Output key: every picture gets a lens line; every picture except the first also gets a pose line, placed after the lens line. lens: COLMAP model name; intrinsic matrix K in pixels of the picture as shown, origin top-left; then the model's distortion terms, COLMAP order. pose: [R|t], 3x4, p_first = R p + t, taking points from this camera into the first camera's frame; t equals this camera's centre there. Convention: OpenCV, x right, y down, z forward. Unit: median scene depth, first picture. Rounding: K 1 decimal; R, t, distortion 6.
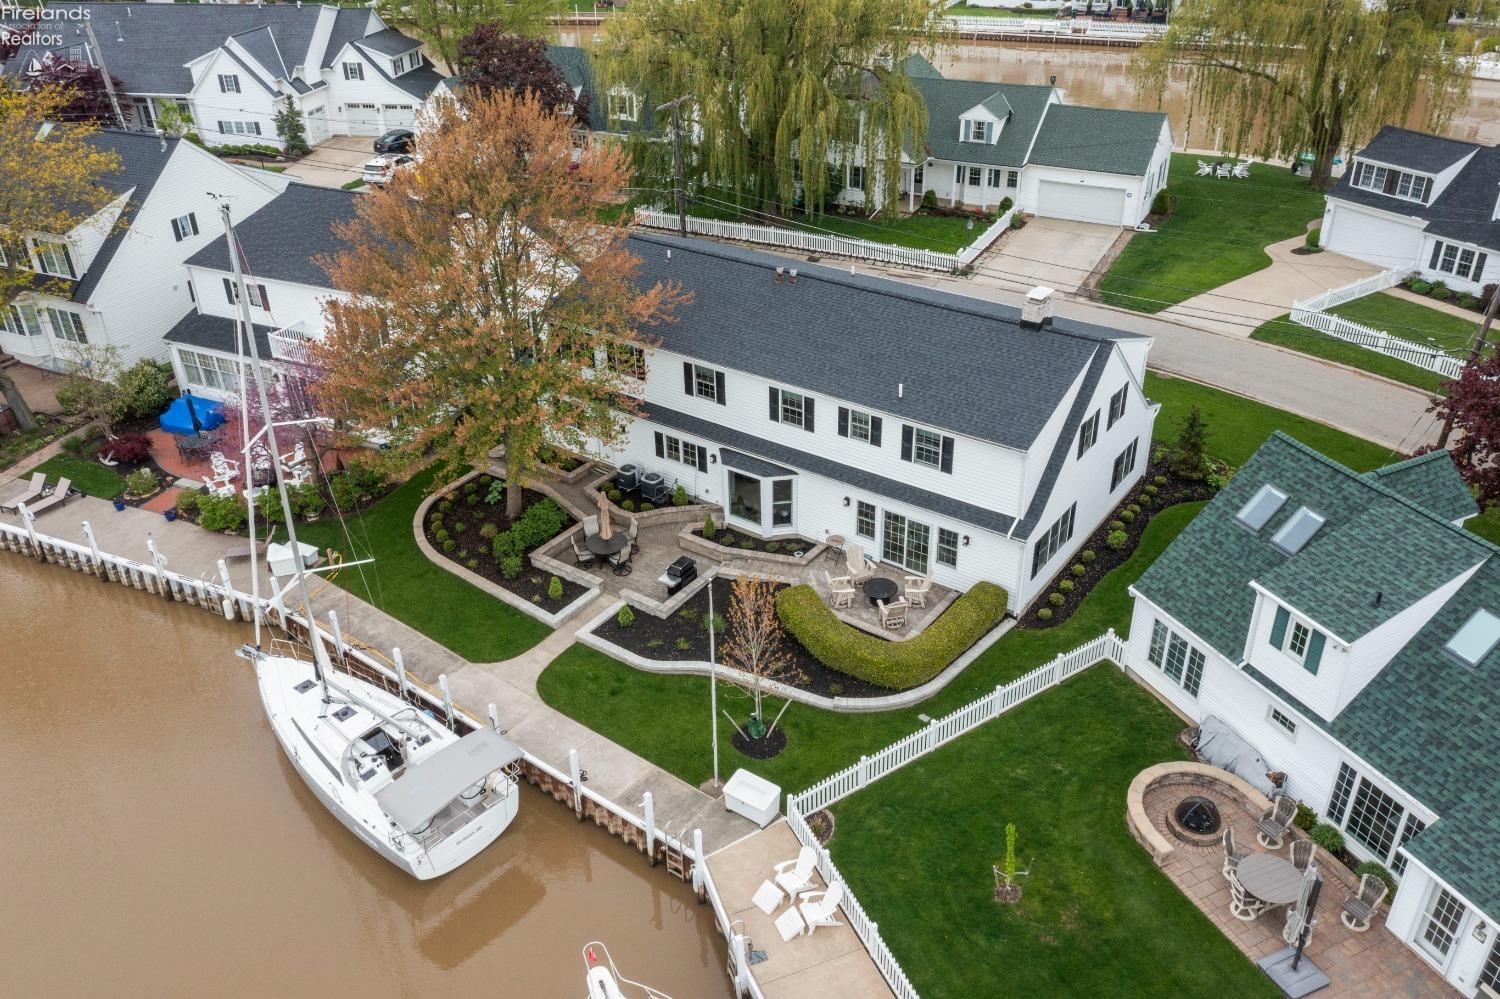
lens RADIAL K [[1142.6, 0, 805.7], [0, 1142.6, 470.9], [0, 0, 1]] dist [-0.004057, 0.004878]
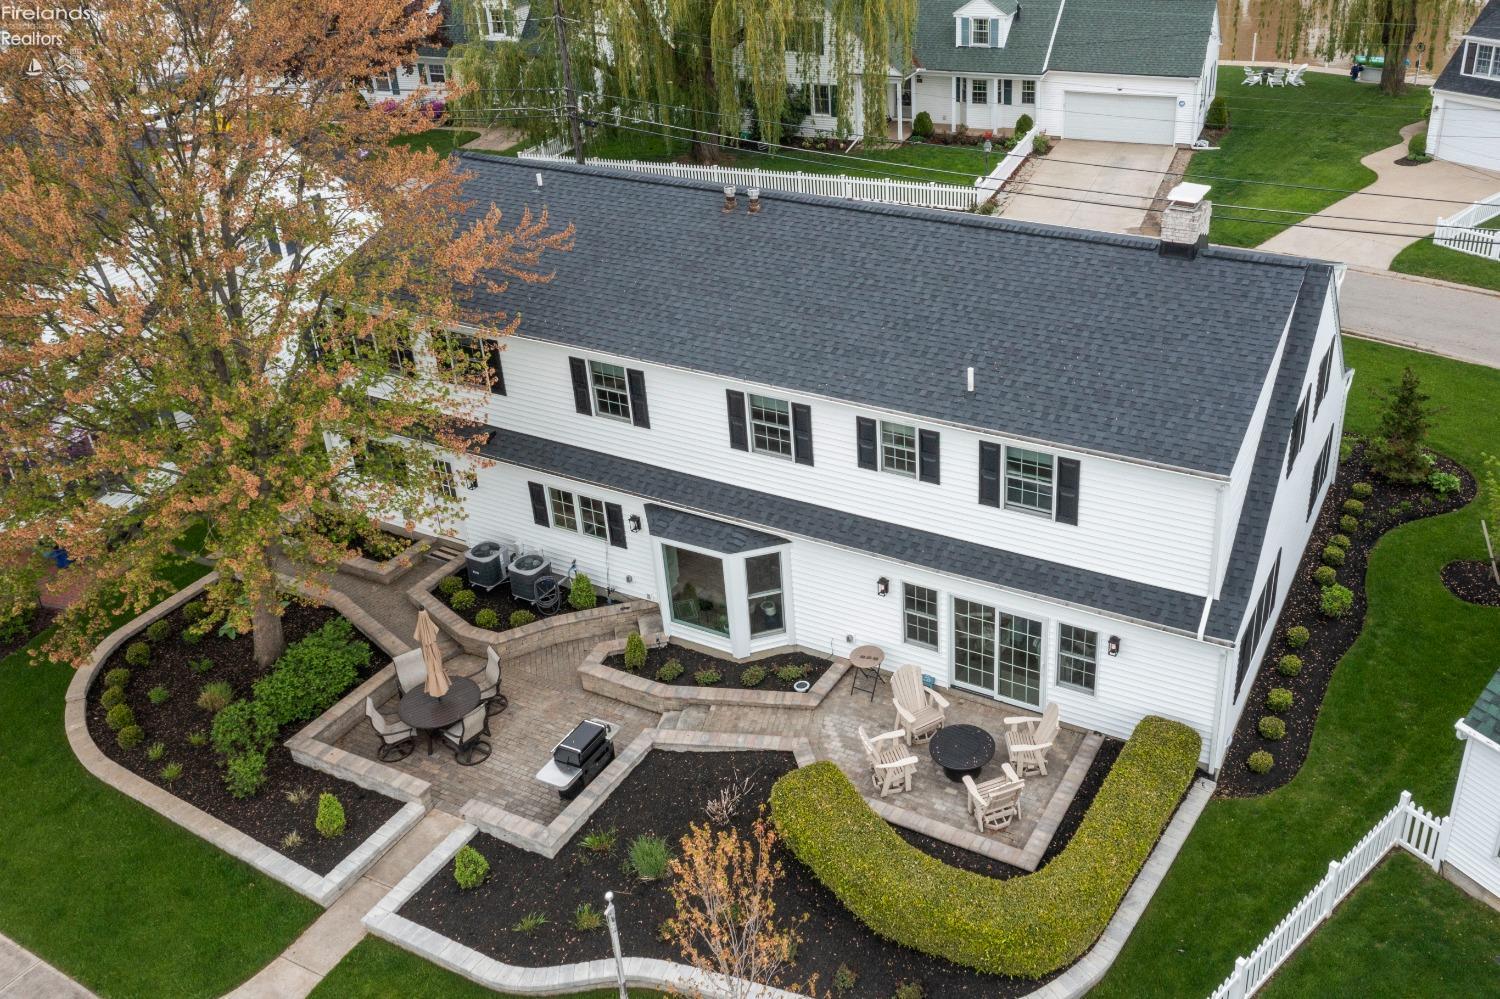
lens RADIAL K [[1227.6, 0, 945.5], [0, 1227.6, 393.4], [0, 0, 1]] dist [-0.005810, 0.000829]
pose [[0.986903, -0.075231, 0.142698, -0.011745], [0.083407, 0.995148, -0.052199, -0.031497], [-0.138078, 0.063417, 0.988389, 0.393142]]
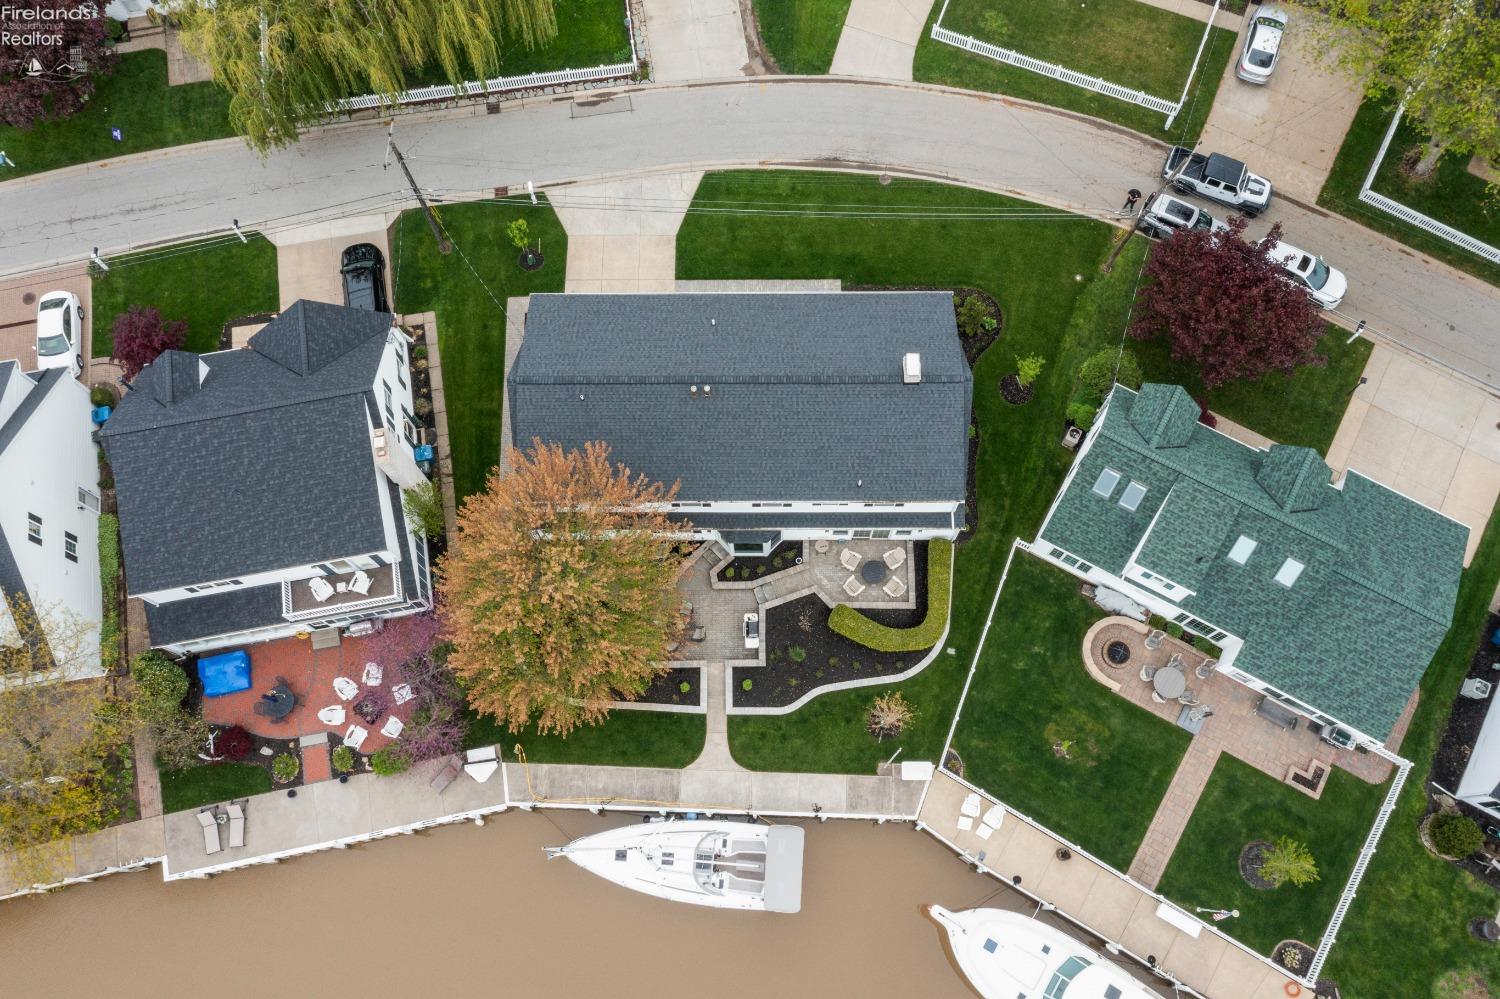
lens RADIAL K [[1175.9, 0, 748.7], [0, 1175.9, 364.8], [0, 0, 1]] dist [0.000359, -0.001239]
pose [[0.829373, -0.511050, 0.225762, -0.266122], [0.272348, 0.722642, 0.635308, -1.060034], [-0.487819, -0.465421, 0.738523, 0.054289]]
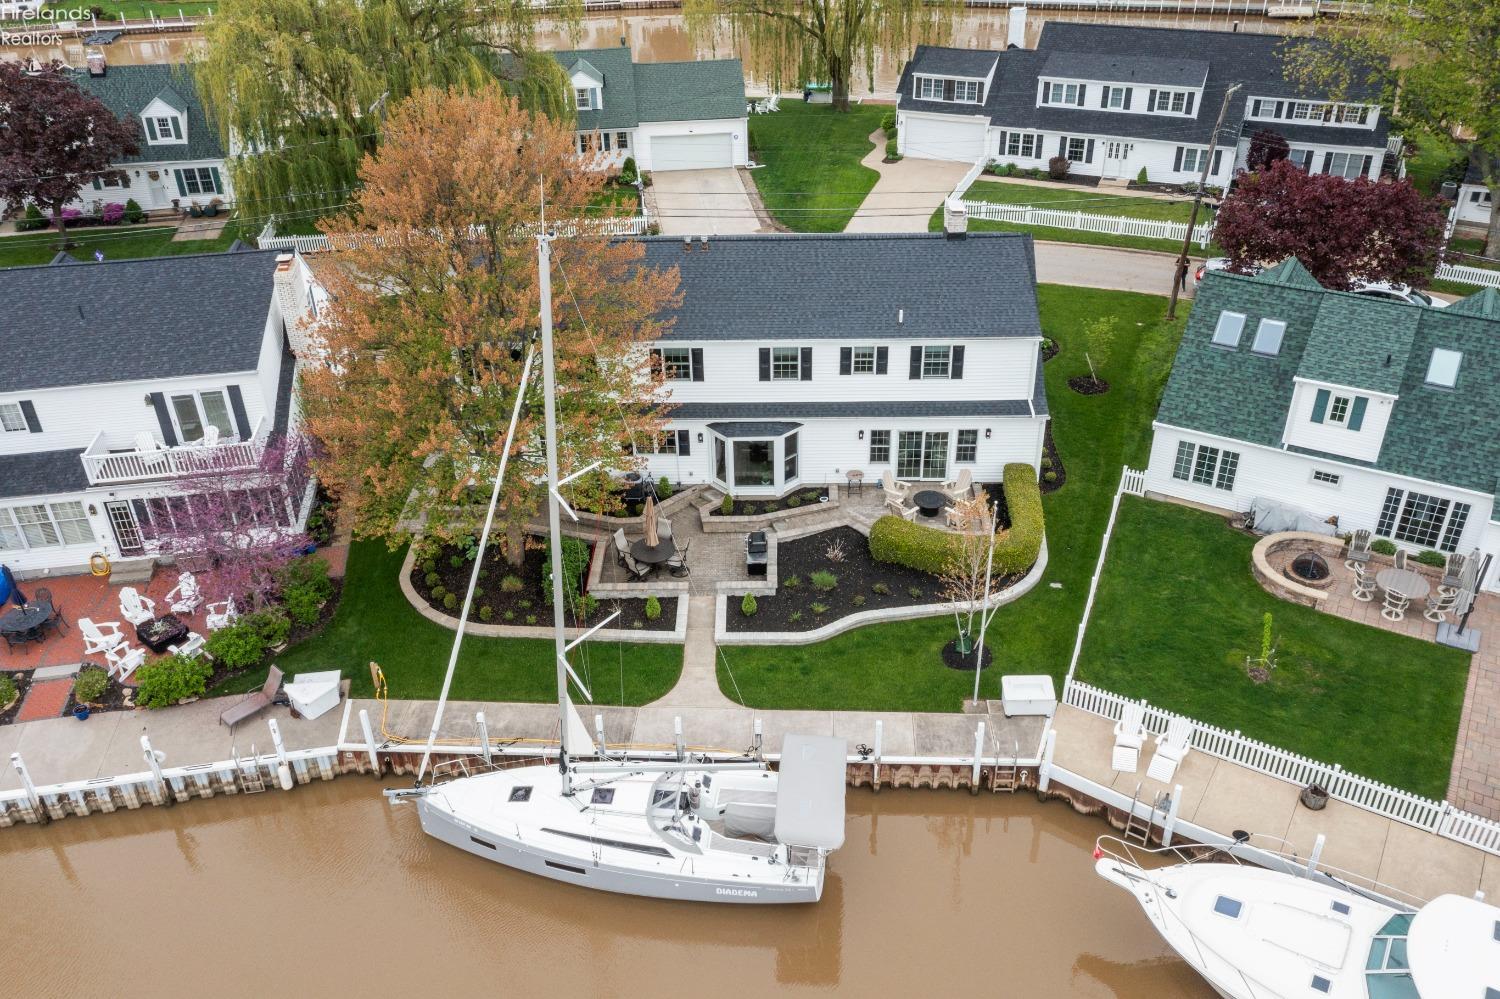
lens RADIAL K [[1132.4, 0, 752.8], [0, 1132.4, 455.7], [0, 0, 1]] dist [0.001355, 0.001322]
pose [[0.835607, -0.282368, 0.471200, -0.527447], [0.278109, 0.957178, 0.080405, -0.064204], [-0.473727, 0.063858, 0.878354, 0.133592]]
